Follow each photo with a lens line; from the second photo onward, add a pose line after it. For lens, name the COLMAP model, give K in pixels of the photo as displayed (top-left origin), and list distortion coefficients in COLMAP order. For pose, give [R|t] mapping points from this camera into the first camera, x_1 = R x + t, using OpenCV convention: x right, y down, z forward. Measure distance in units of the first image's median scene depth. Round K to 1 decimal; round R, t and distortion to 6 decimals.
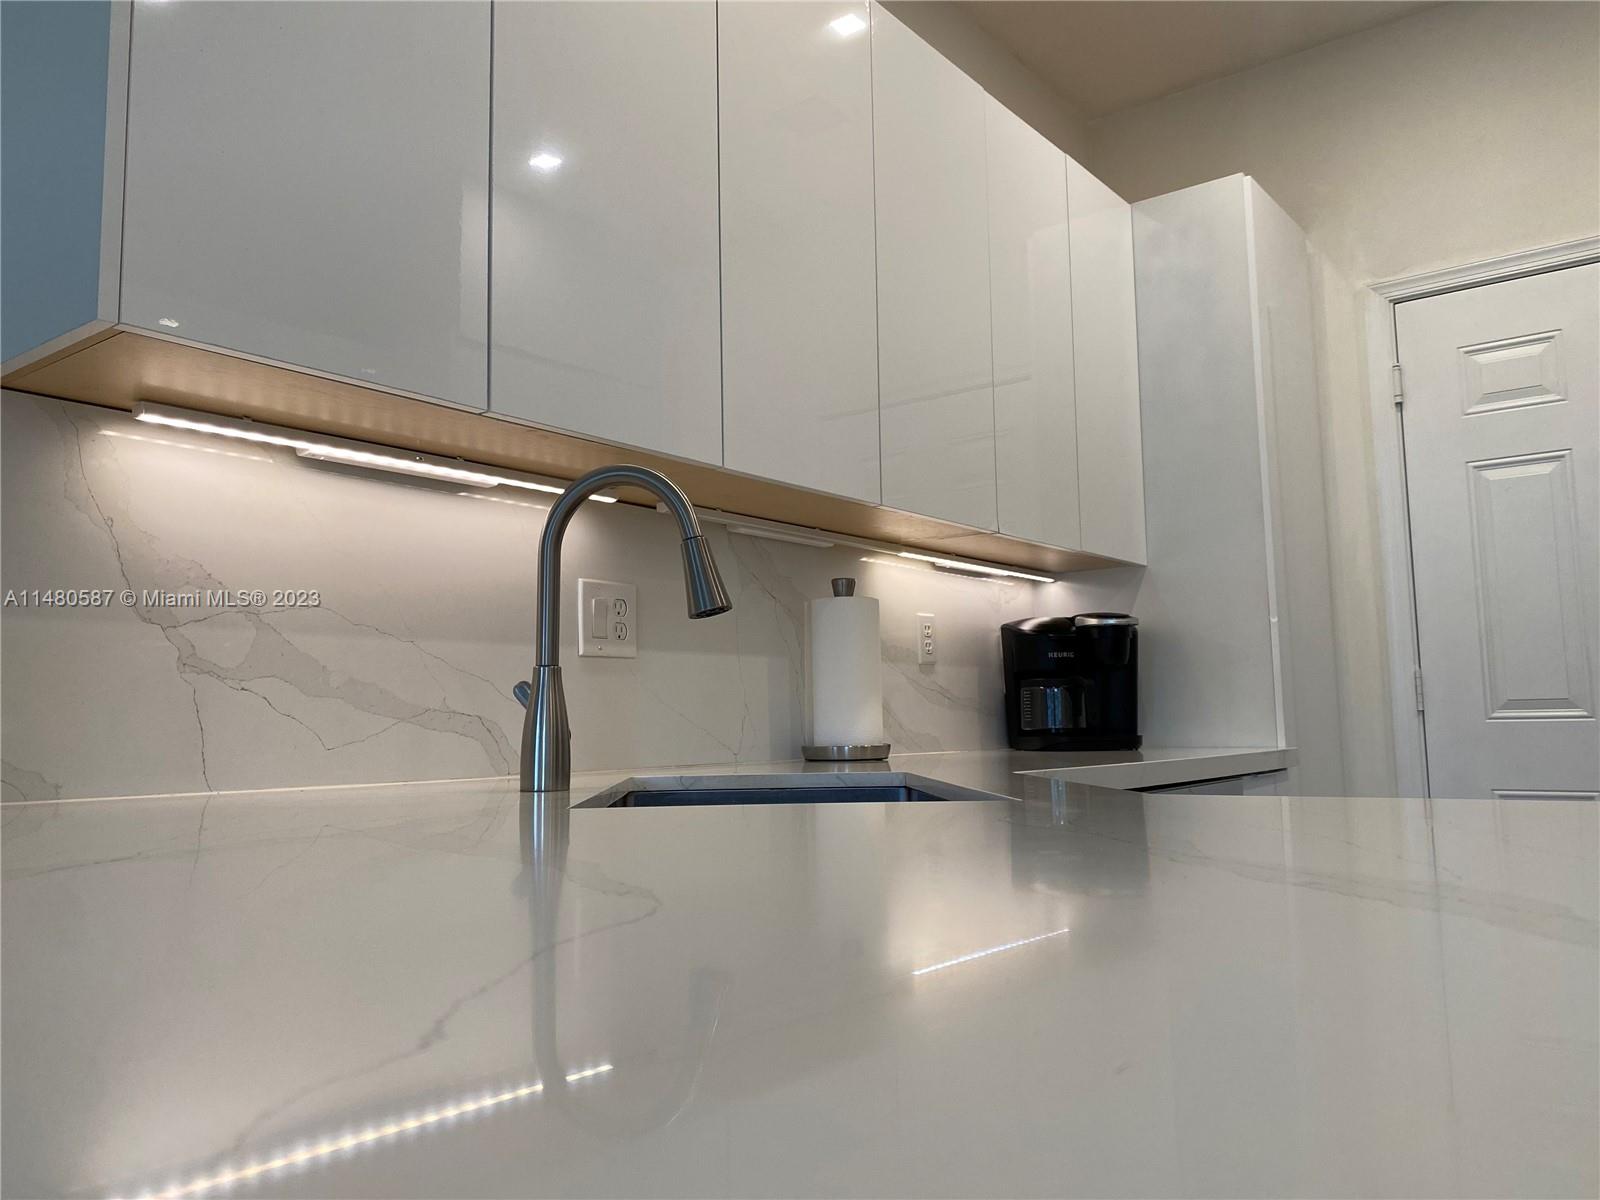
lens RADIAL K [[1204.3, 0, 788.8], [0, 1204.3, 595.6], [0, 0, 1]] dist [0.086905, -0.146556]
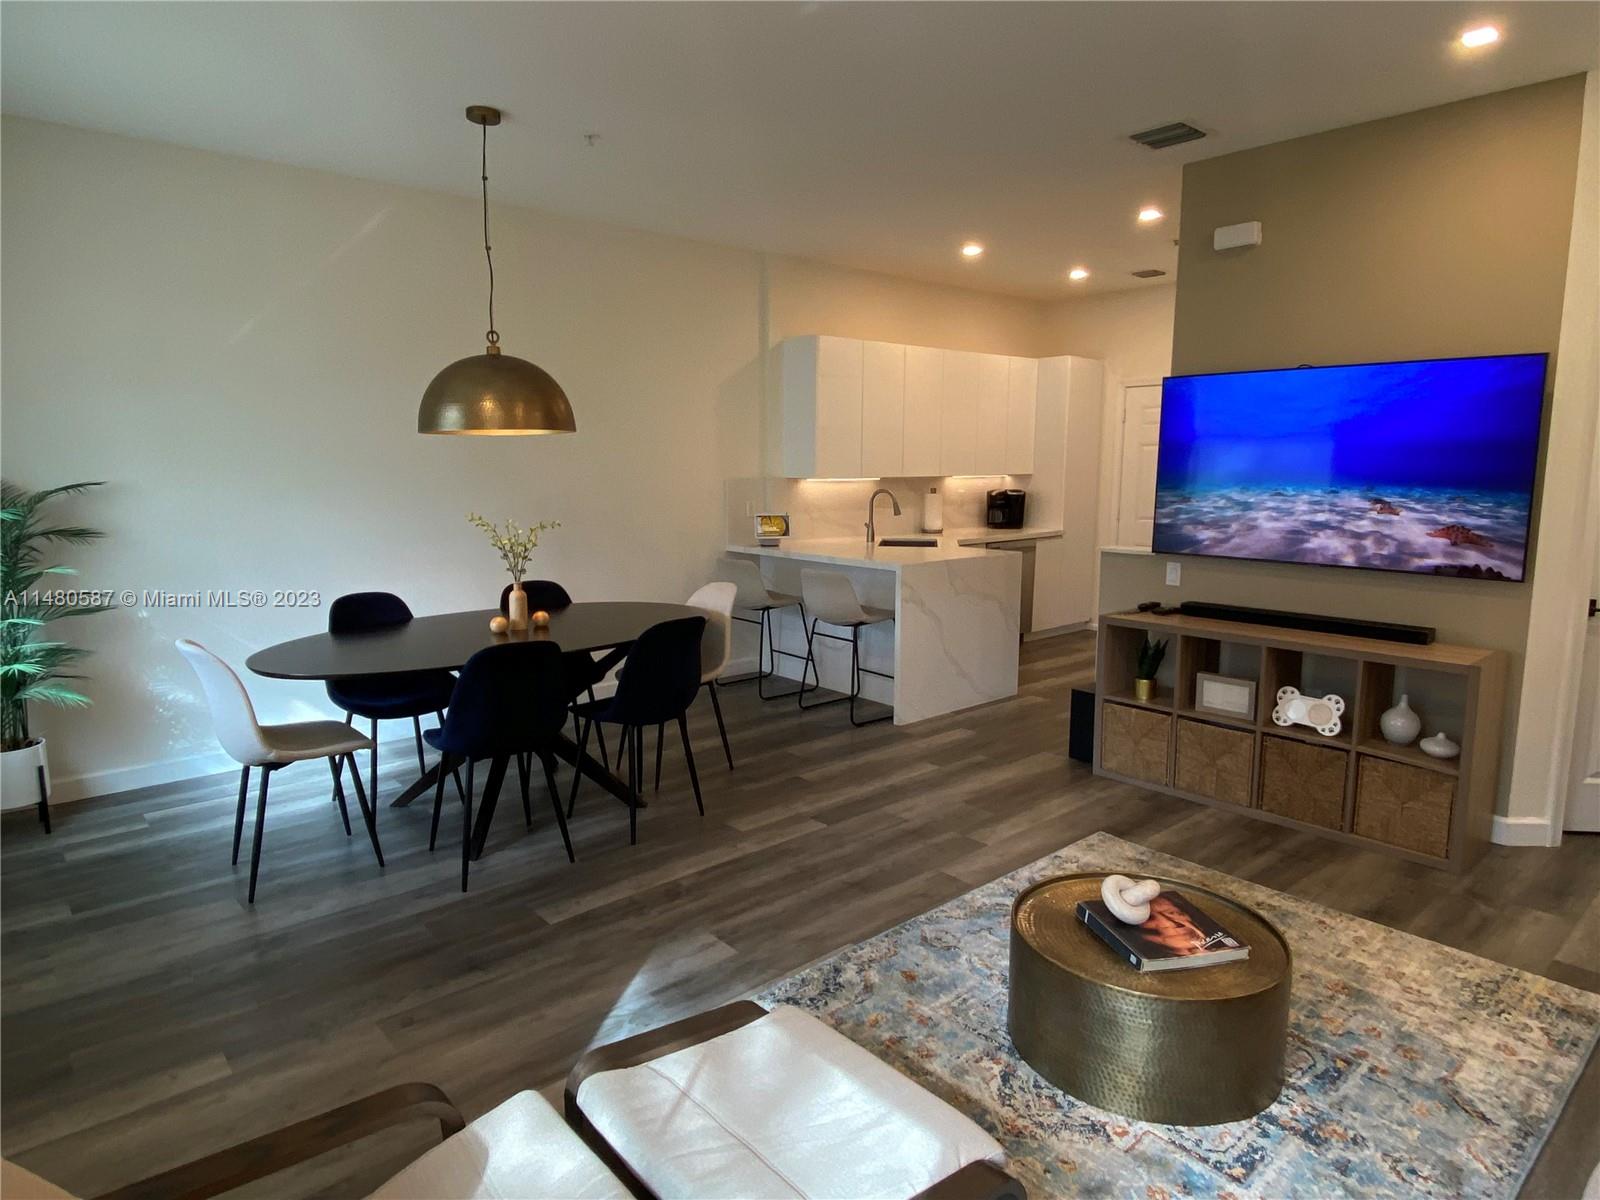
lens RADIAL K [[945.0, 0, 800.0], [0, 945.0, 600.0], [0, 0, 1]] dist [-0.029264, -0.002290]
pose [[0.983229, 0.047221, -0.176158, 0.151102], [-0.001042, 0.967337, 0.253490, -0.383989], [0.182374, -0.249056, 0.951163, -1.854762]]
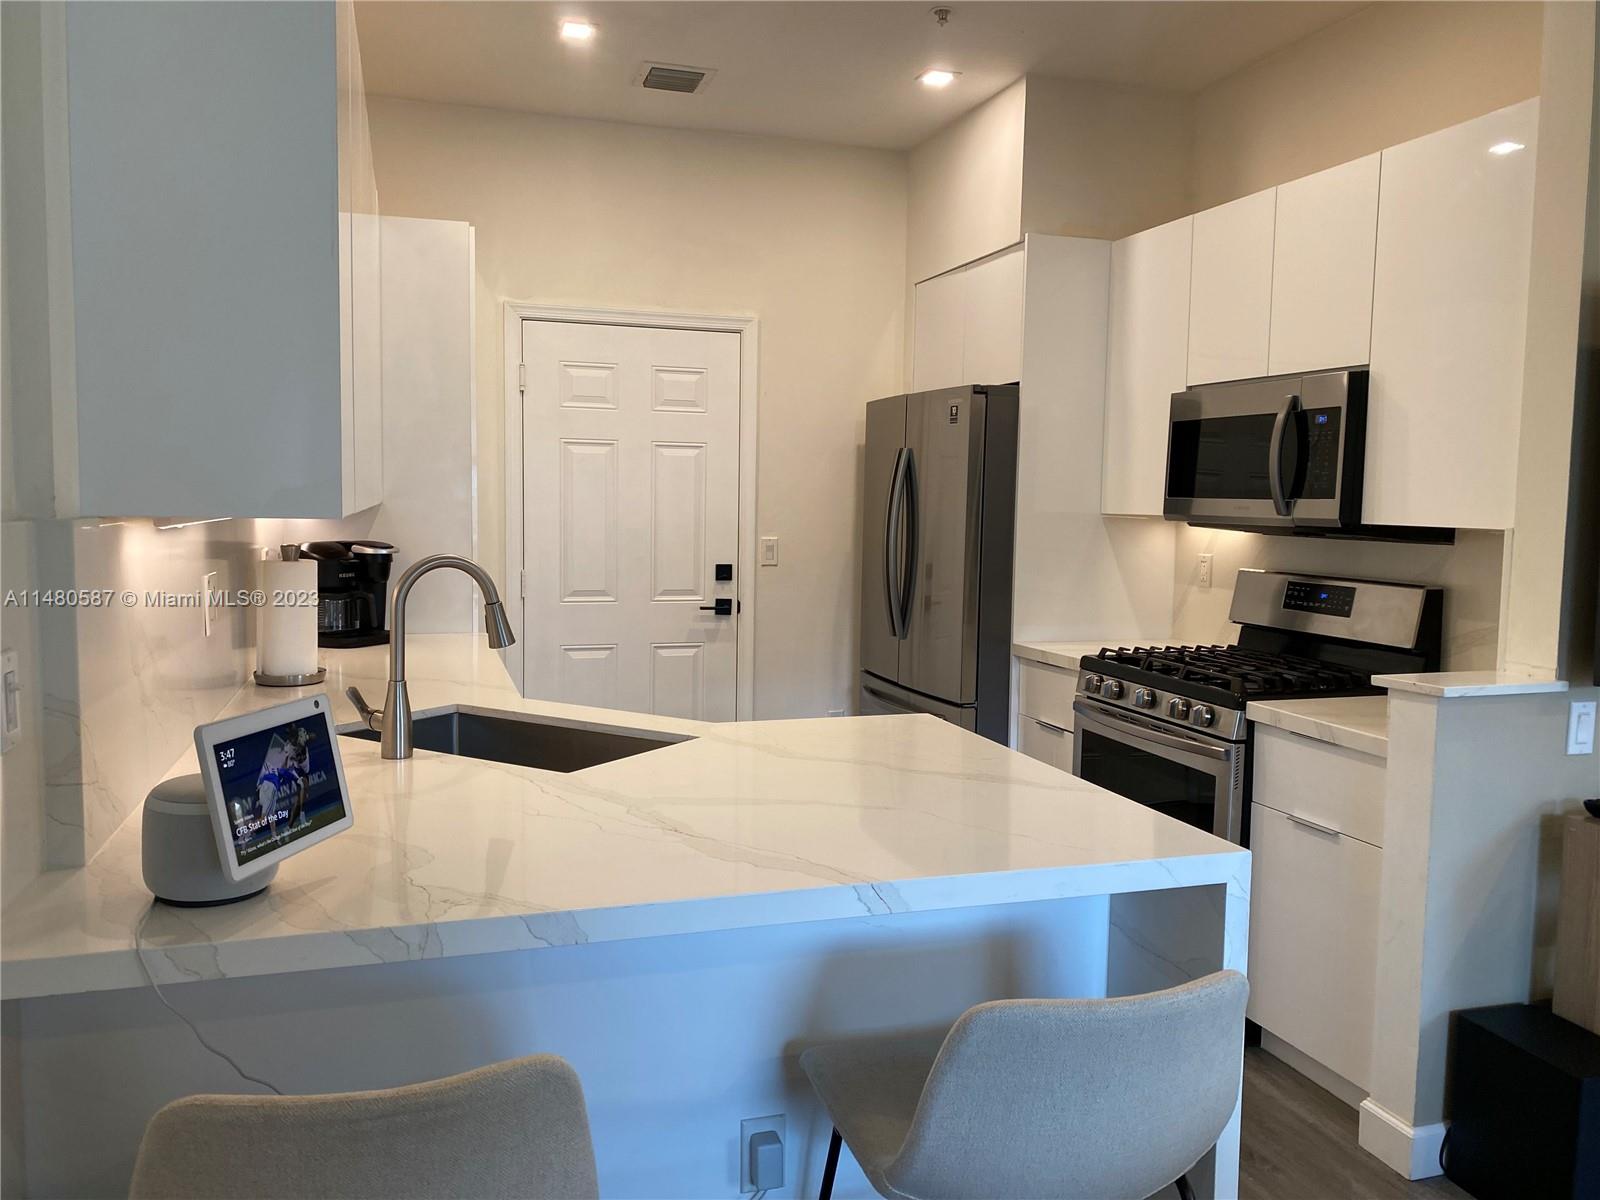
lens RADIAL K [[1204.3, 0, 788.8], [0, 1204.3, 595.6], [0, 0, 1]] dist [0.086905, -0.146556]
pose [[0.576352, -0.044081, 0.816012, -0.611652], [-0.107509, 0.985775, 0.129186, -0.161038], [-0.810099, -0.162185, 0.563414, -0.153336]]
